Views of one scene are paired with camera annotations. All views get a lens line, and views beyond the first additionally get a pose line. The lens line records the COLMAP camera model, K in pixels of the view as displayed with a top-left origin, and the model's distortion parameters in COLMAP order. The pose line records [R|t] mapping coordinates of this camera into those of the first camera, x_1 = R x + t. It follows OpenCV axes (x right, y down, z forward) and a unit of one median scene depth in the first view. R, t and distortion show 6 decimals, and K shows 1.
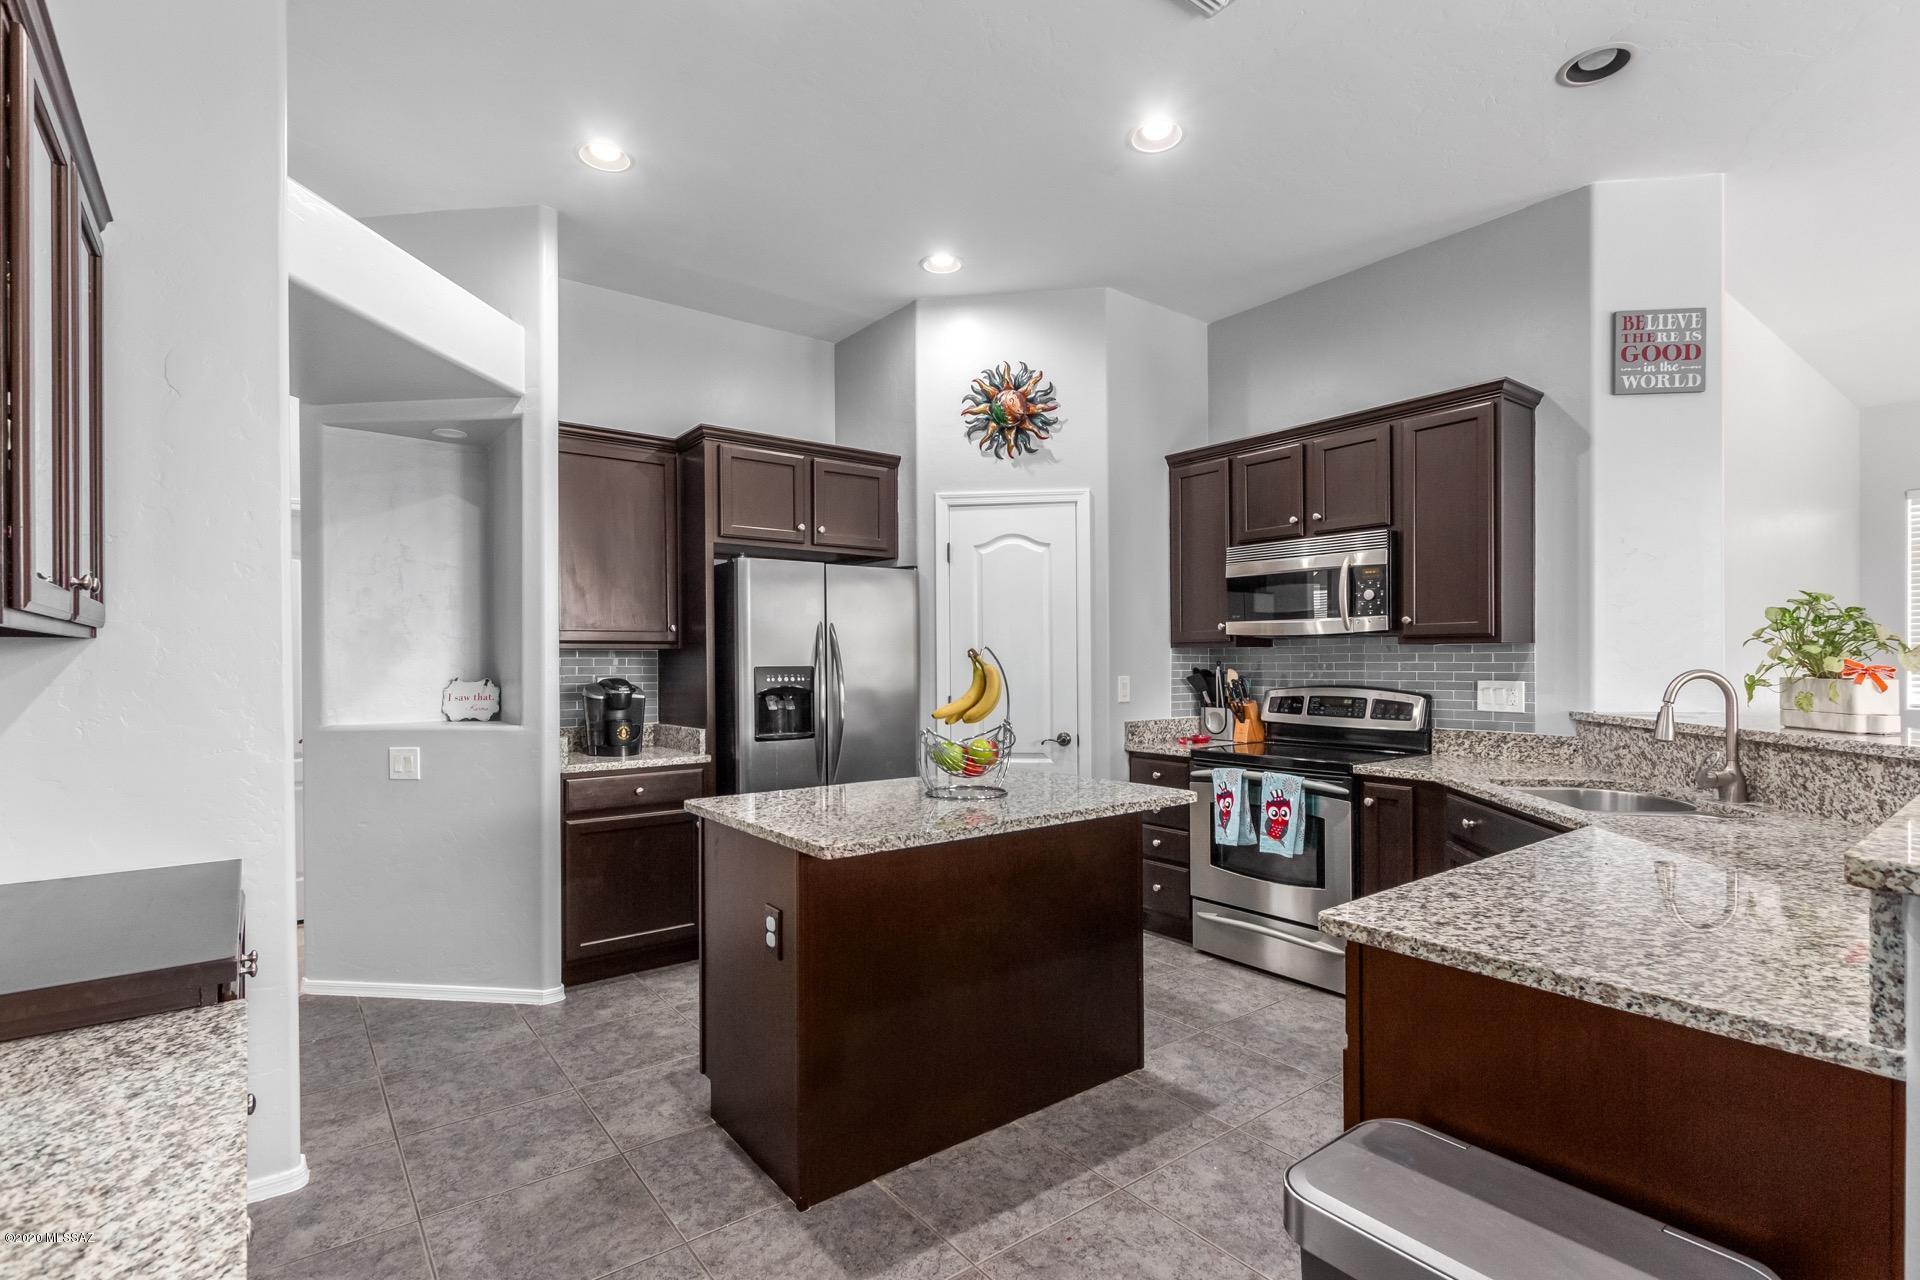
lens RADIAL K [[920.4, 0, 960.0], [0, 920.4, 640.0], [0, 0, 1]] dist [0.029291, -0.000143]
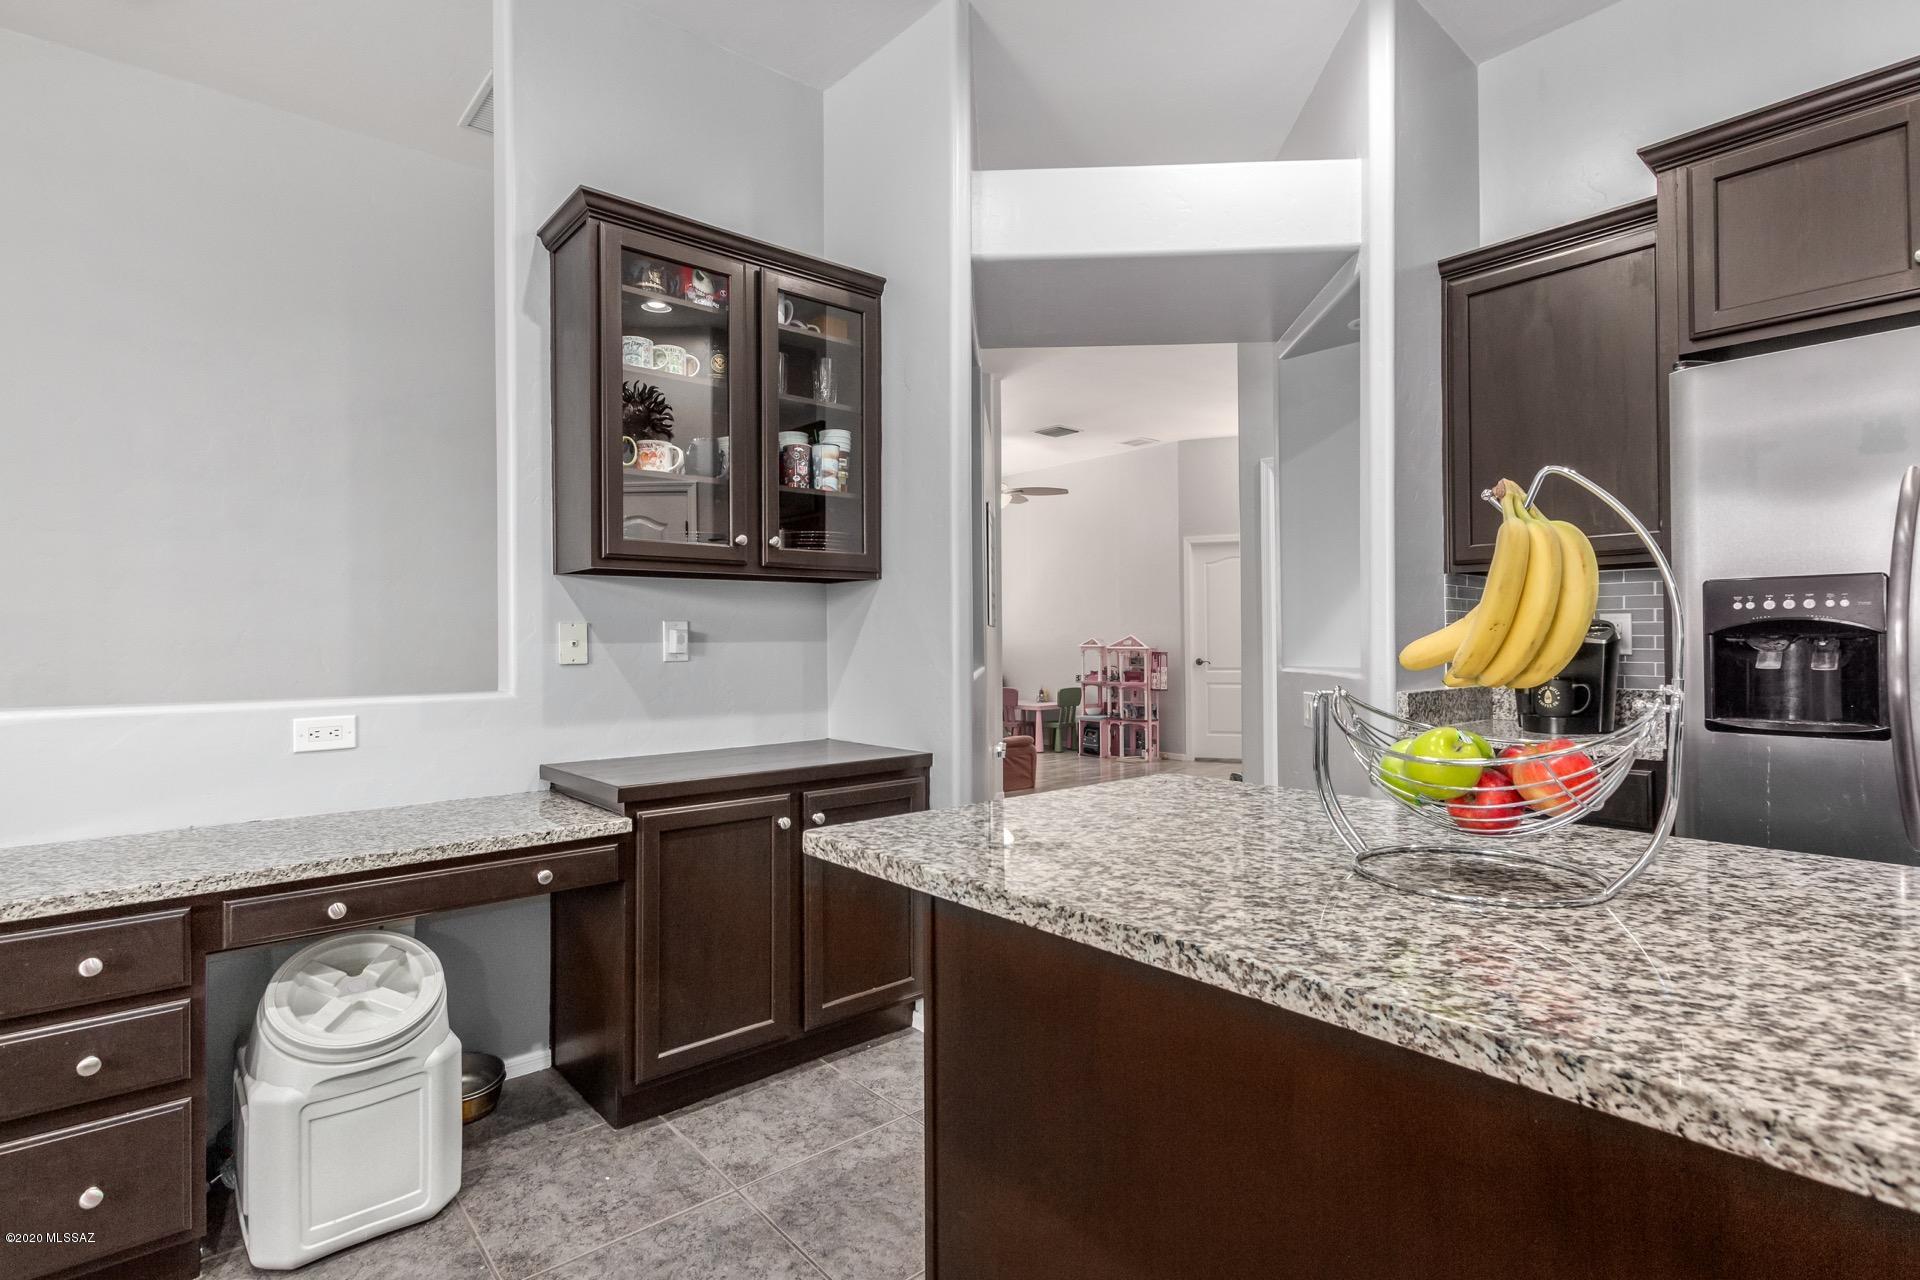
lens RADIAL K [[920.4, 0, 960.0], [0, 920.4, 640.0], [0, 0, 1]] dist [0.029291, -0.000143]
pose [[0.068607, 0.001631, -0.997642, 0.410683], [0.026400, 0.999645, 0.003450, 0.077303], [0.997294, -0.026575, 0.068539, 0.885150]]
